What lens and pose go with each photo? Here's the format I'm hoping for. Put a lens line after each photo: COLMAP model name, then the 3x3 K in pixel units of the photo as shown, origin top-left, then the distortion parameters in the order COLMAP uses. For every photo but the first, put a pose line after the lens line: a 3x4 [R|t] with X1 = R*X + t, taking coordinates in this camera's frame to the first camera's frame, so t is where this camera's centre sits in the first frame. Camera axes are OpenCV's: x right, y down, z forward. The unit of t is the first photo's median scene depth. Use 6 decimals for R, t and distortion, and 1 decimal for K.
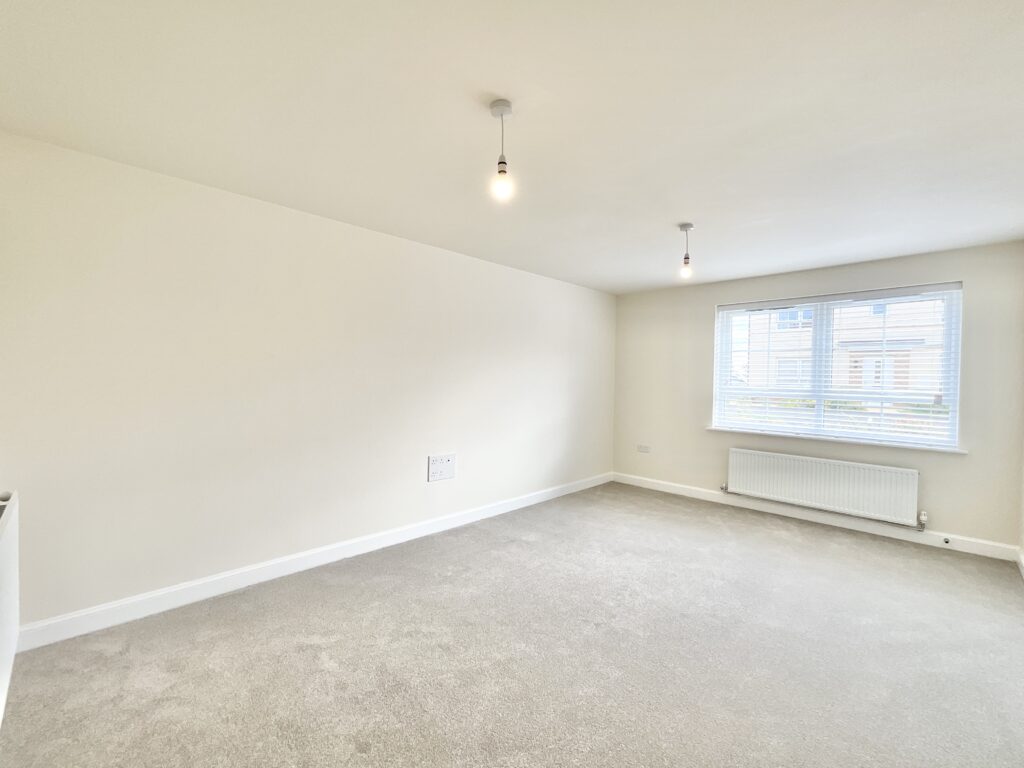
lens RADIAL K [[418.6, 0, 512.0], [0, 418.6, 384.0], [0, 0, 1]] dist [0.000641, 0.000105]
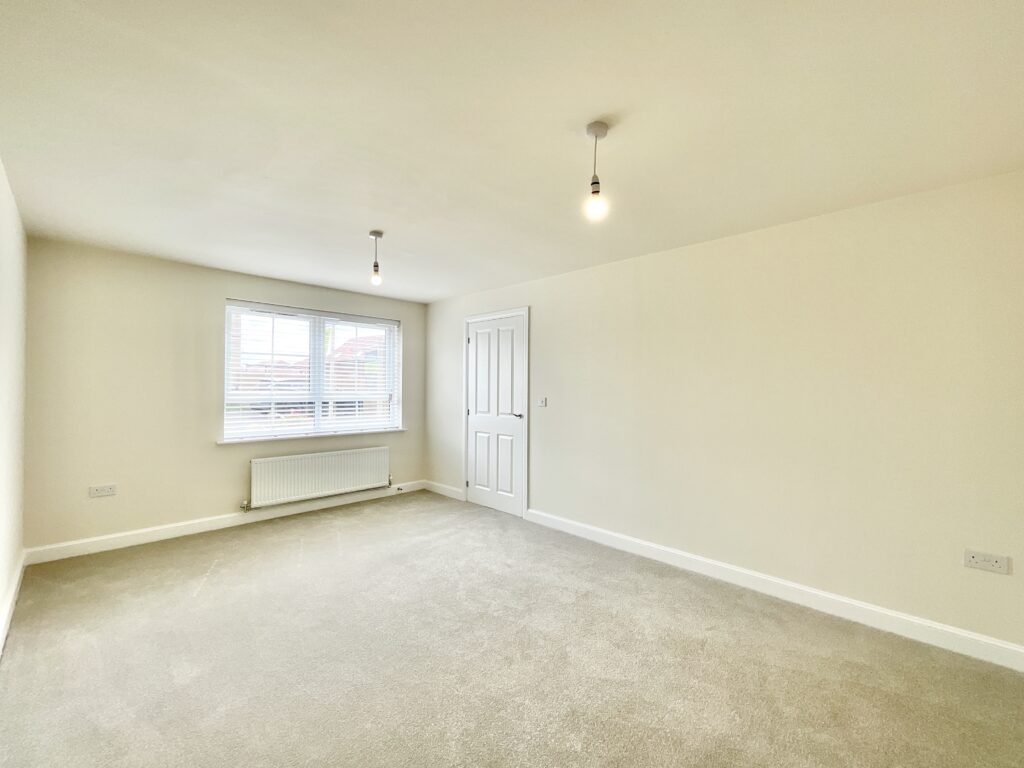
lens RADIAL K [[433.2, 0, 512.0], [0, 433.2, 384.0], [0, 0, 1]] dist [0.000622, 0.000157]
pose [[0.016080, -0.005973, 0.999853, -0.434517], [0.008424, 0.999947, 0.005838, -0.012141], [-0.999835, 0.008329, 0.016129, 0.453235]]
